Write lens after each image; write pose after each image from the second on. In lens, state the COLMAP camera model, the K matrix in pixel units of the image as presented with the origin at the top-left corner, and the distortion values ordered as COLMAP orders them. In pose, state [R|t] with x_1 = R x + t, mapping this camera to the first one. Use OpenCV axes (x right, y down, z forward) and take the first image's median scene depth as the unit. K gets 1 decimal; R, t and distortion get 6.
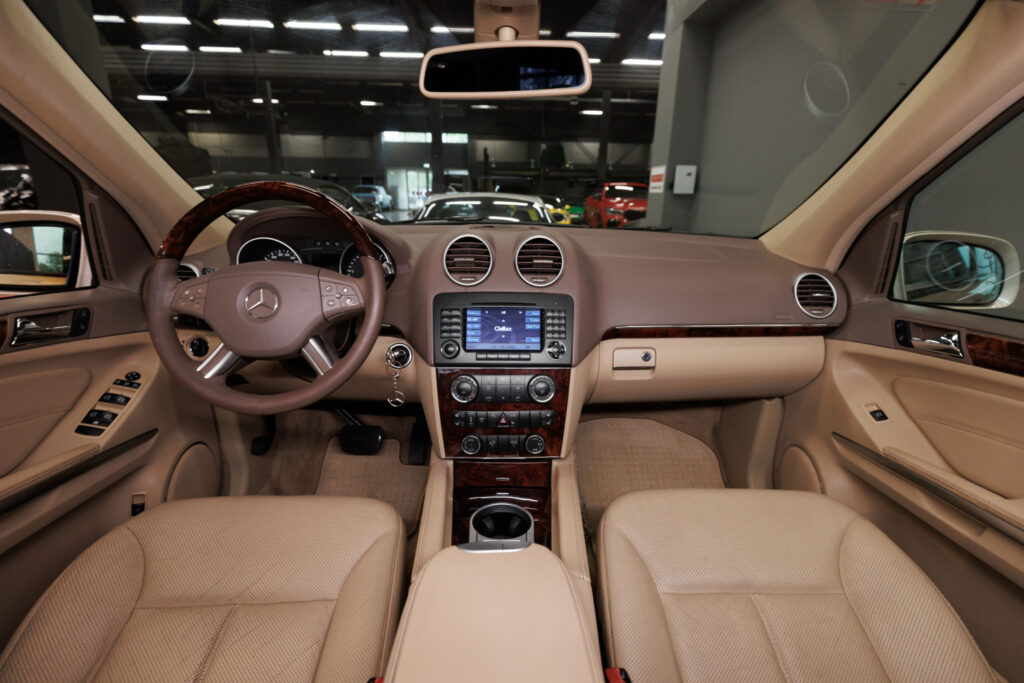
lens RADIAL K [[463.2, 0, 526.3], [0, 463.2, 345.0], [0, 0, 1]] dist [-0.000136, -0.001128]
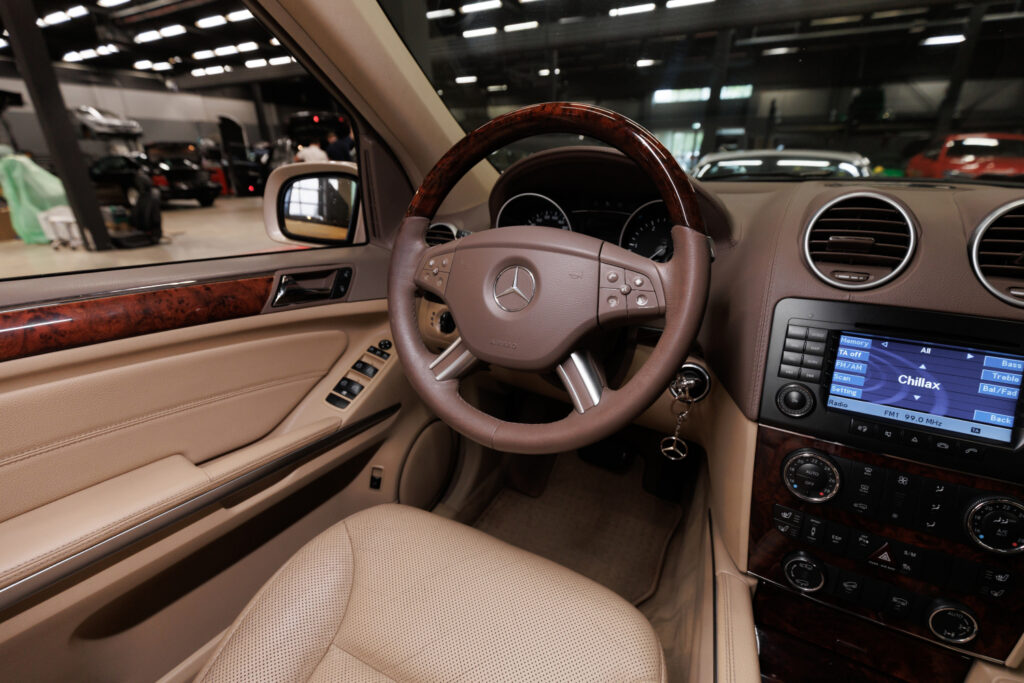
lens RADIAL K [[463.2, 0, 526.3], [0, 463.2, 345.0], [0, 0, 1]] dist [-0.000136, -0.001128]
pose [[0.869381, 0.167854, -0.464759, -0.189781], [-0.136616, 0.985525, 0.100381, -0.065665], [0.474882, -0.023776, 0.879729, 0.342429]]
